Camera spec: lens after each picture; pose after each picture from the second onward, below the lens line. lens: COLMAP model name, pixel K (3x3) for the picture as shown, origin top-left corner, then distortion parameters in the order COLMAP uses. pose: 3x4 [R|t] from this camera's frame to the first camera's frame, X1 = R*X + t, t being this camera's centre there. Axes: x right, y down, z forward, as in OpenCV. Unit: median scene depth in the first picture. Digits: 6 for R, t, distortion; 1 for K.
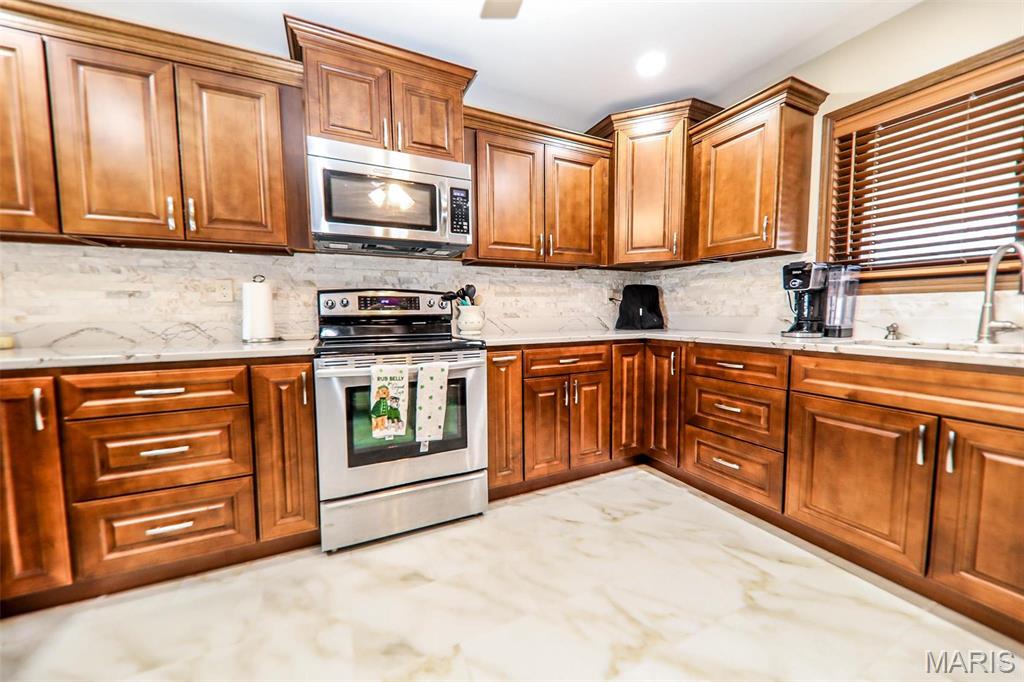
lens RADIAL K [[370.3, 0, 510.6], [0, 370.3, 340.9], [0, 0, 1]] dist [0.012068, -0.007100]
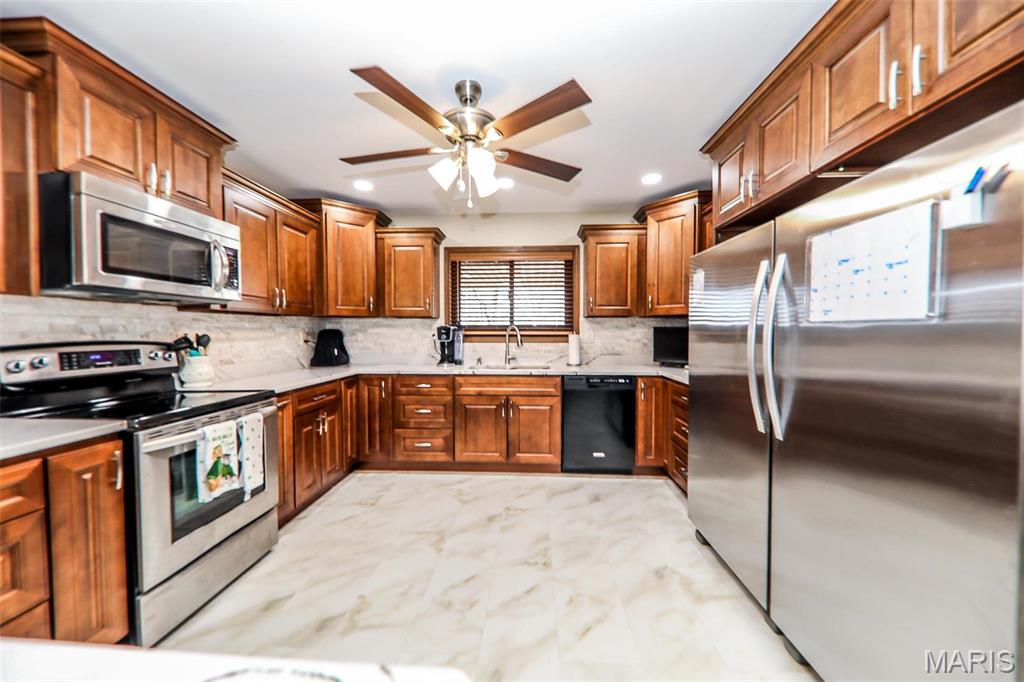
lens RADIAL K [[378.2, 0, 516.0], [0, 378.2, 341.1], [0, 0, 1]] dist [0.011800, -0.006818]
pose [[0.474508, -0.014272, 0.880136, -0.715285], [0.064463, 0.997747, -0.018576, -0.077342], [-0.877888, 0.065551, 0.474359, -0.202693]]
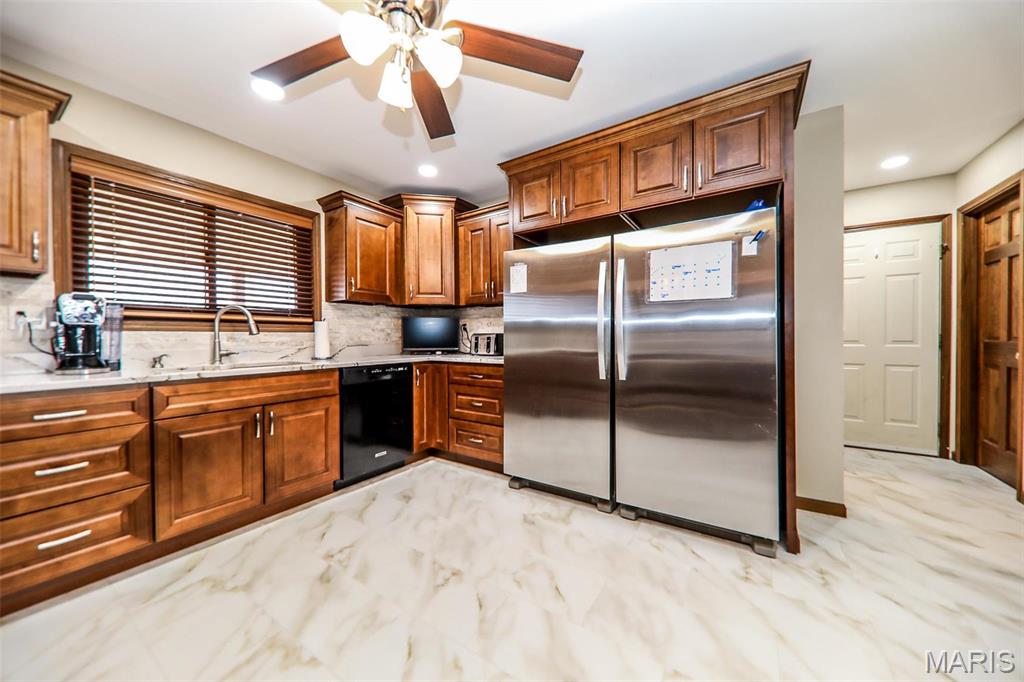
lens RADIAL K [[354.0, 0, 516.3], [0, 354.0, 340.7], [0, 0, 1]] dist [0.010125, -0.005844]
pose [[-0.517605, 0.001057, 0.855619, -0.554564], [0.074336, 0.996274, 0.043739, -0.051540], [-0.852385, 0.086243, -0.515754, 0.536182]]
